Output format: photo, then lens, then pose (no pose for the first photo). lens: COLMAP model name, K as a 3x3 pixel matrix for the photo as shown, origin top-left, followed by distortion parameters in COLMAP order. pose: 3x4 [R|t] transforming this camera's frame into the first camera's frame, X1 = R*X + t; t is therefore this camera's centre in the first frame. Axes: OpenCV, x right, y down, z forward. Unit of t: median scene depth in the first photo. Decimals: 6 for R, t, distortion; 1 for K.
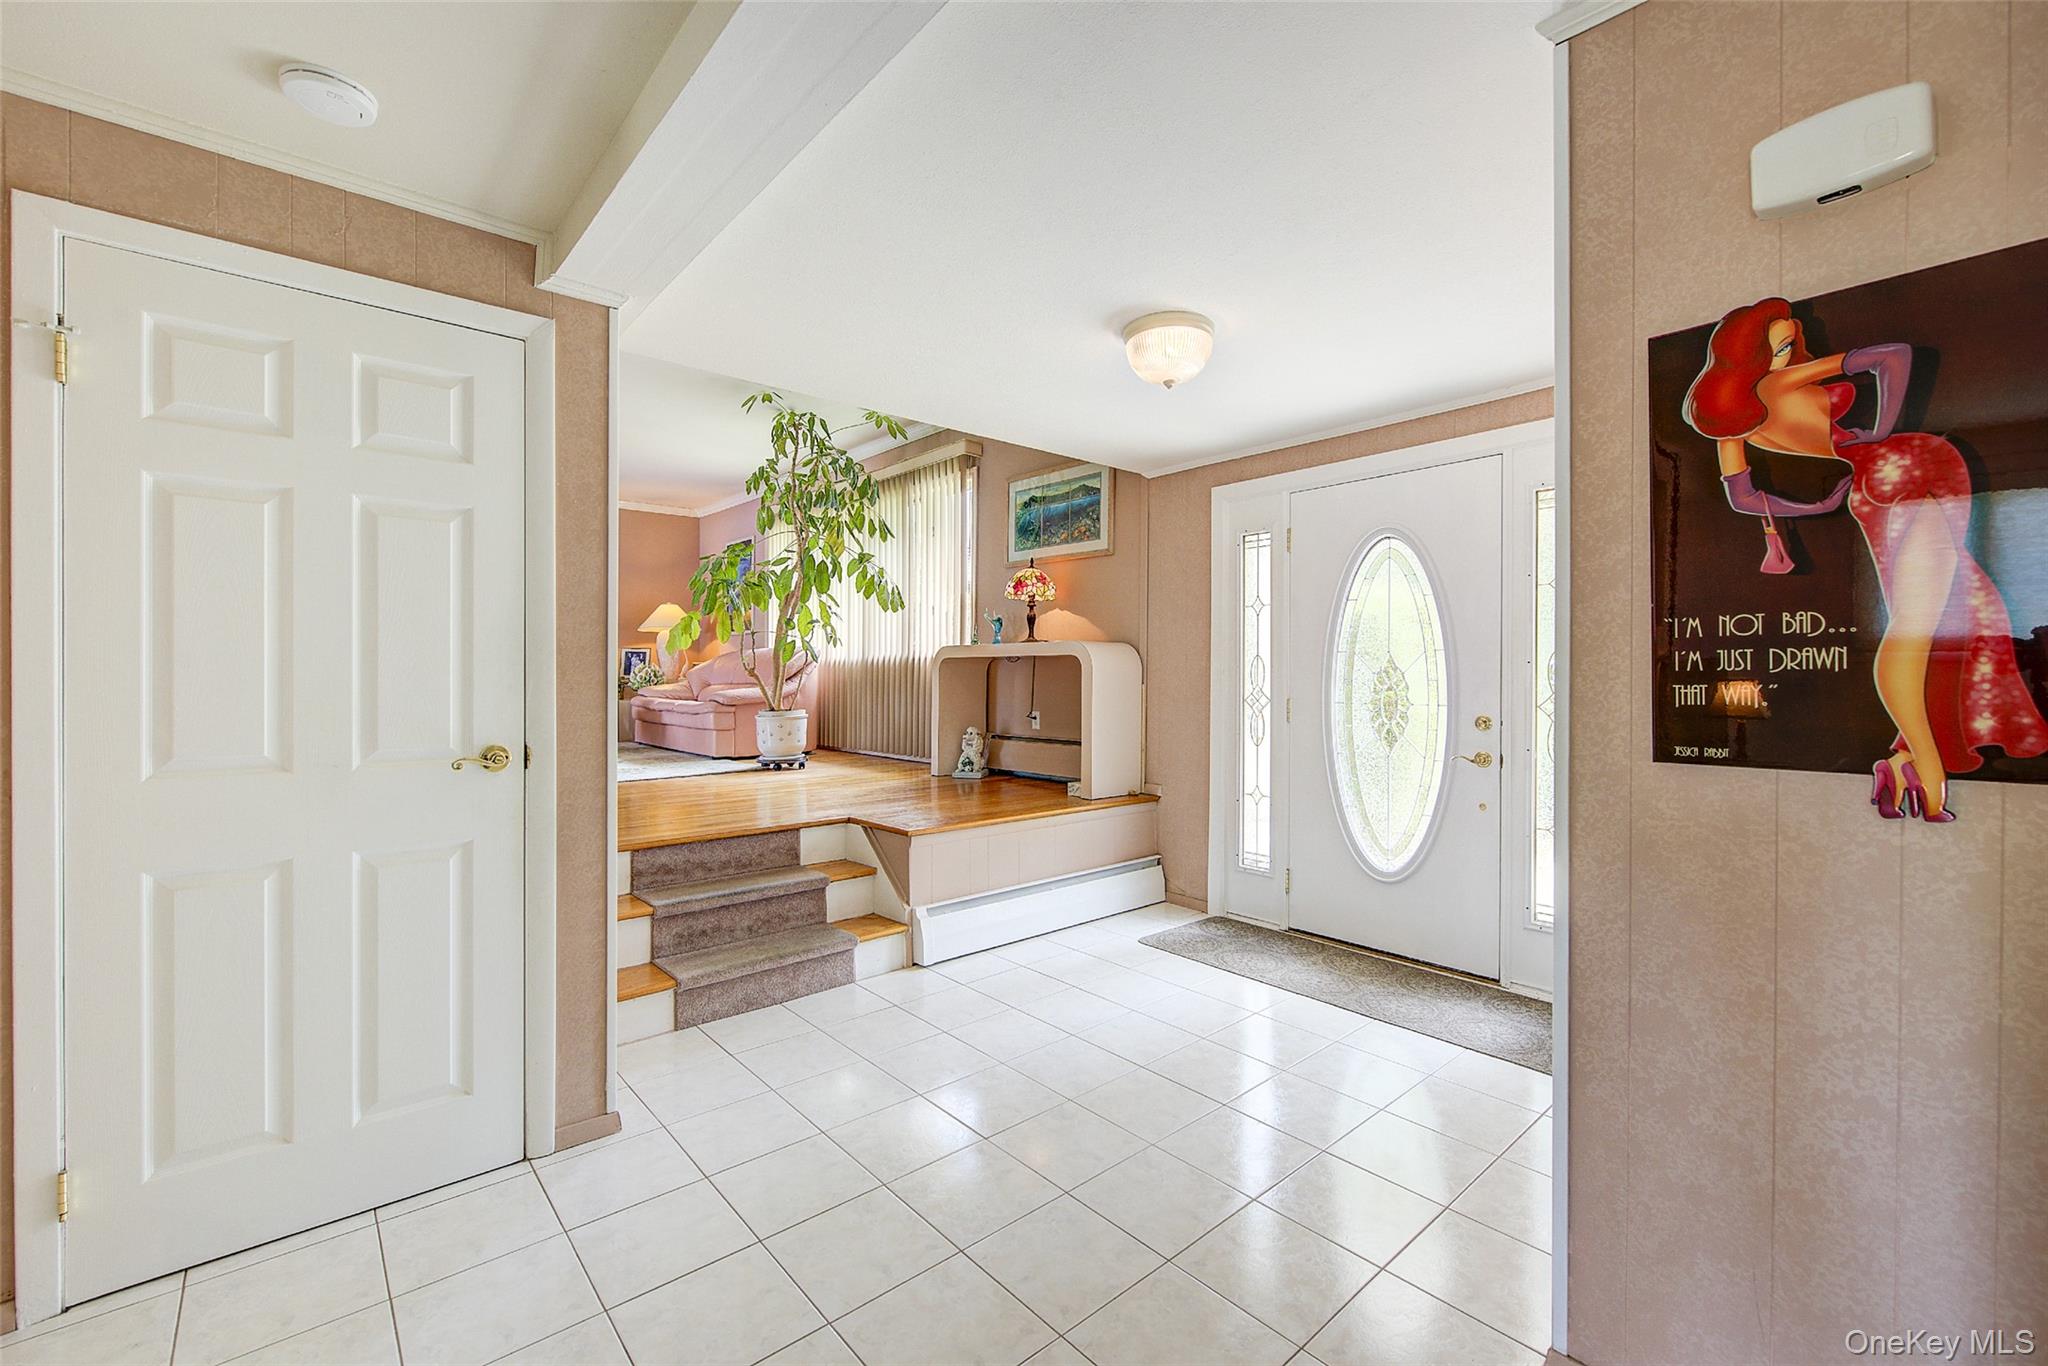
lens RADIAL K [[846.1, 0, 1024.4], [0, 846.1, 681.5], [0, 0, 1]] dist [0.002867, -0.001341]
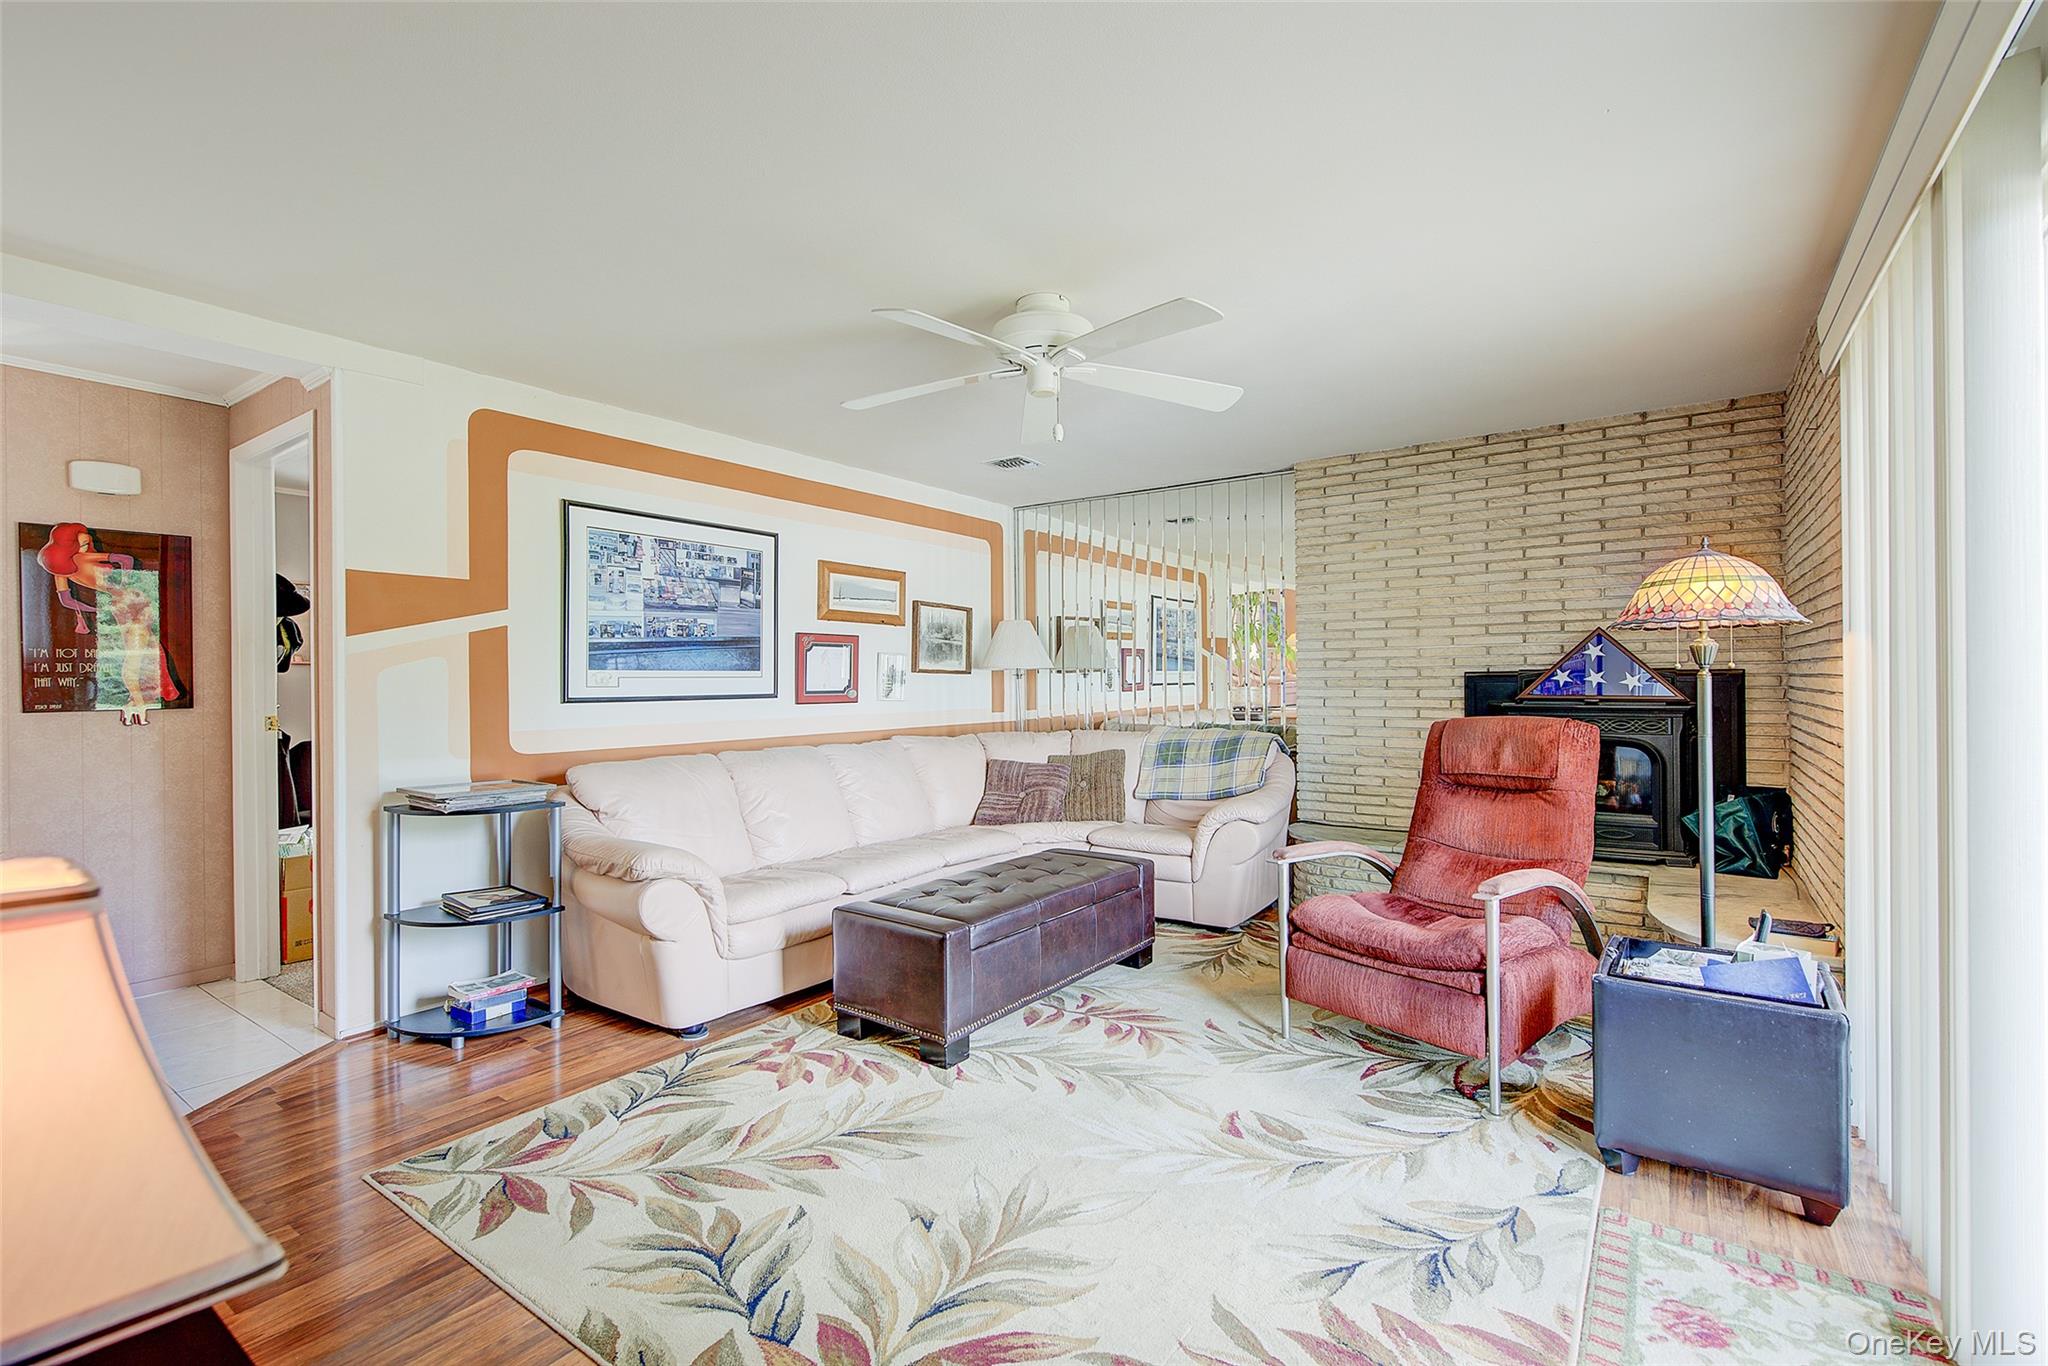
lens RADIAL K [[900.1, 0, 1037.3], [0, 900.1, 685.0], [0, 0, 1]] dist [-0.000482, -0.001386]
pose [[-0.242510, -0.003696, 0.970142, -0.582523], [0.014483, 0.999868, 0.007430, 0.011296], [-0.970041, 0.015852, -0.242424, -0.268158]]
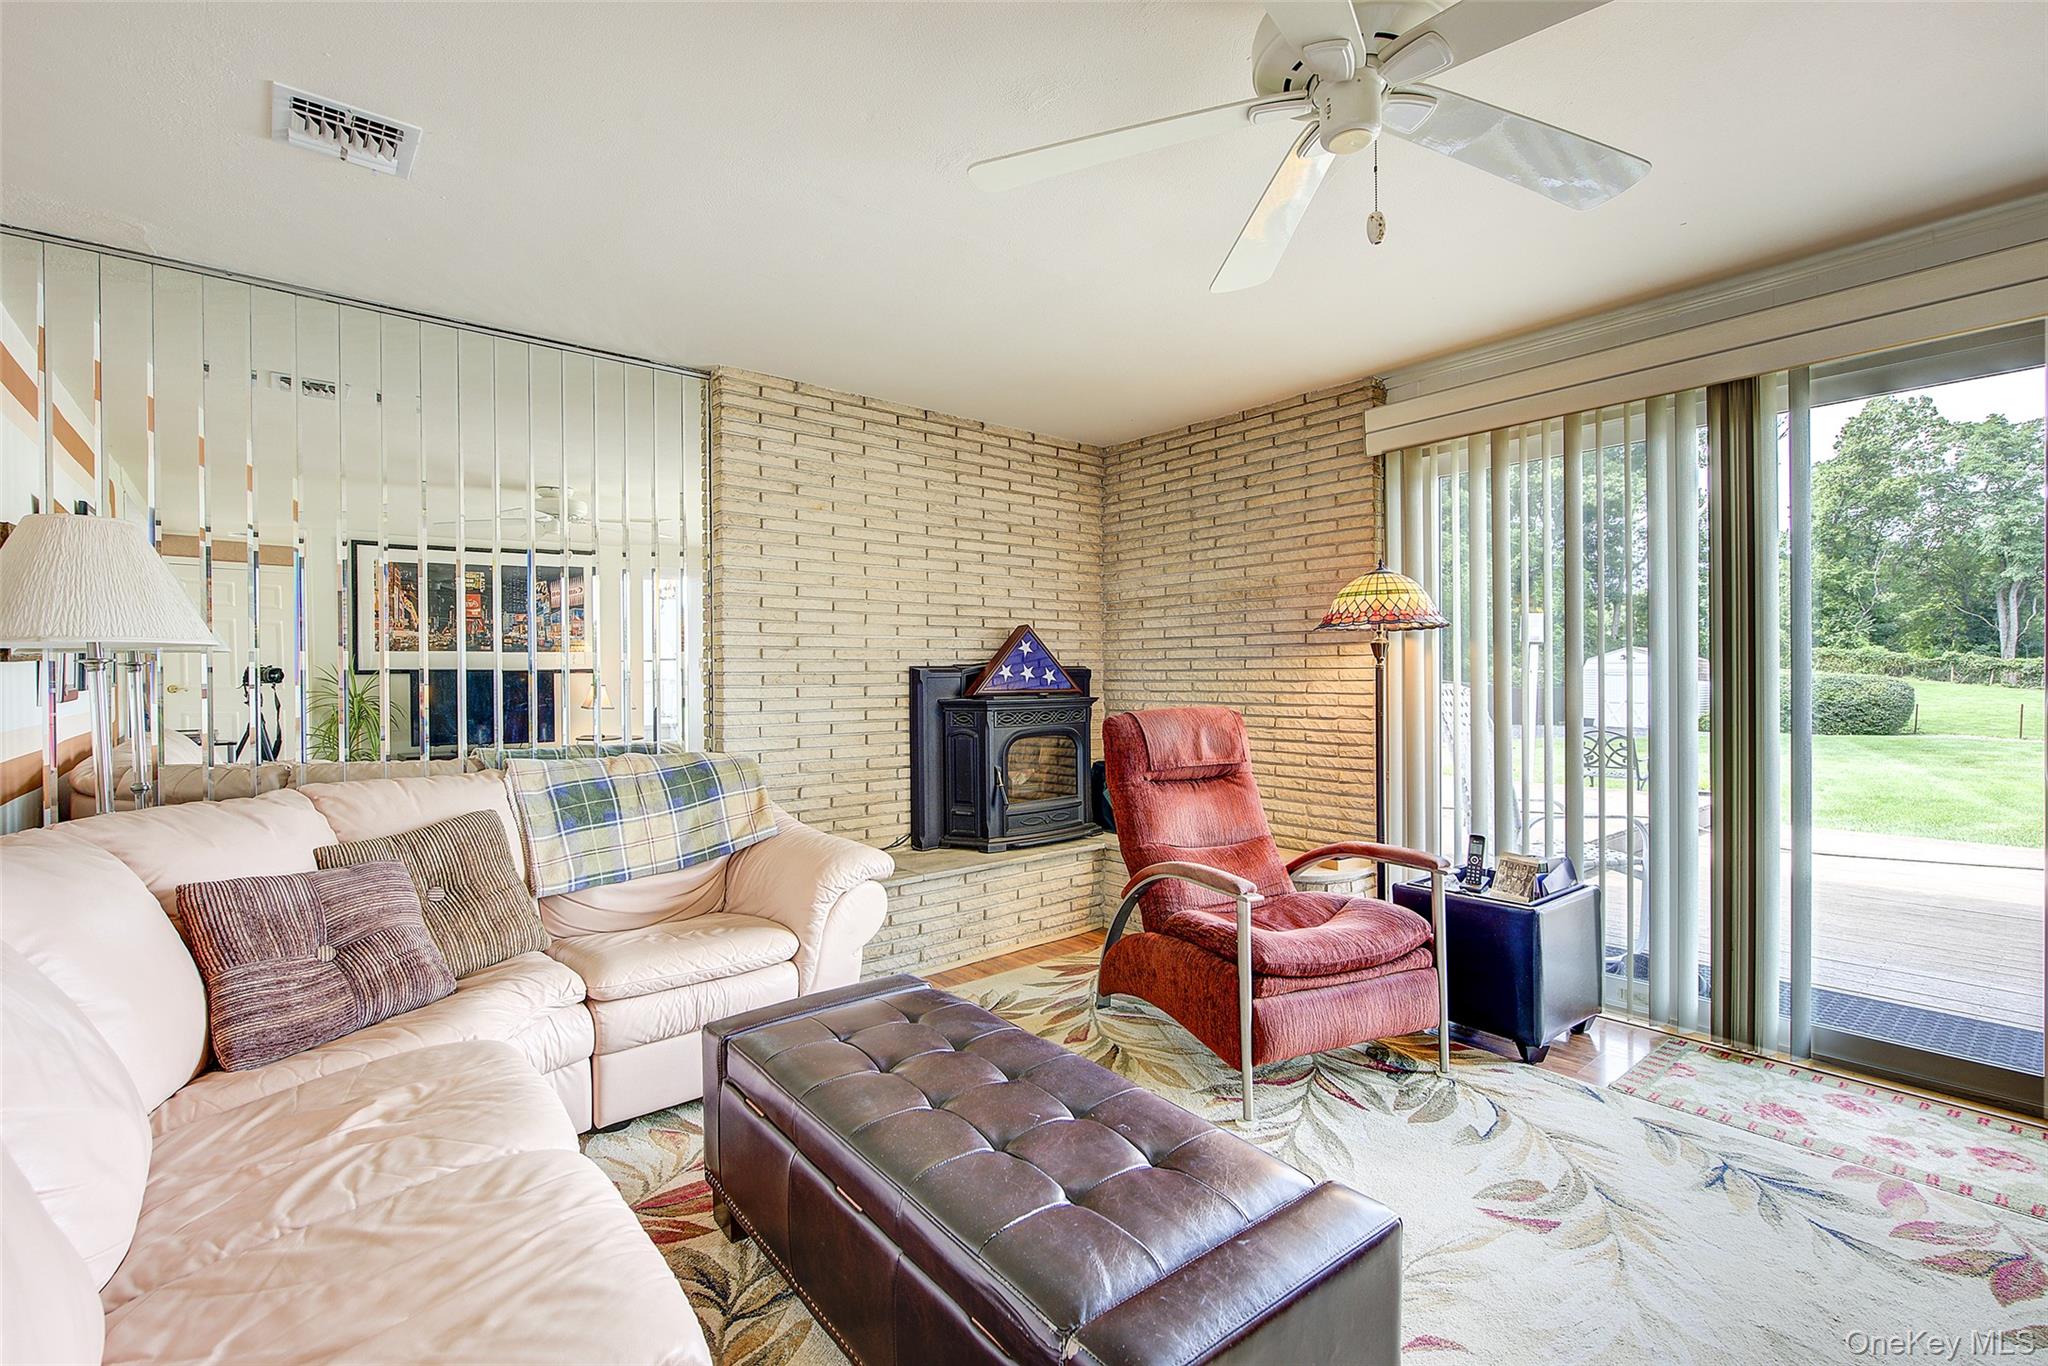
lens RADIAL K [[900.1, 0, 1023.1], [0, 900.1, 686.1], [0, 0, 1]] dist [-0.000482, -0.001386]
pose [[-0.999546, 0.008582, 0.028873, 0.050118], [0.009074, 0.999816, 0.016926, 0.015903], [-0.028723, 0.017180, -0.999440, -0.100225]]
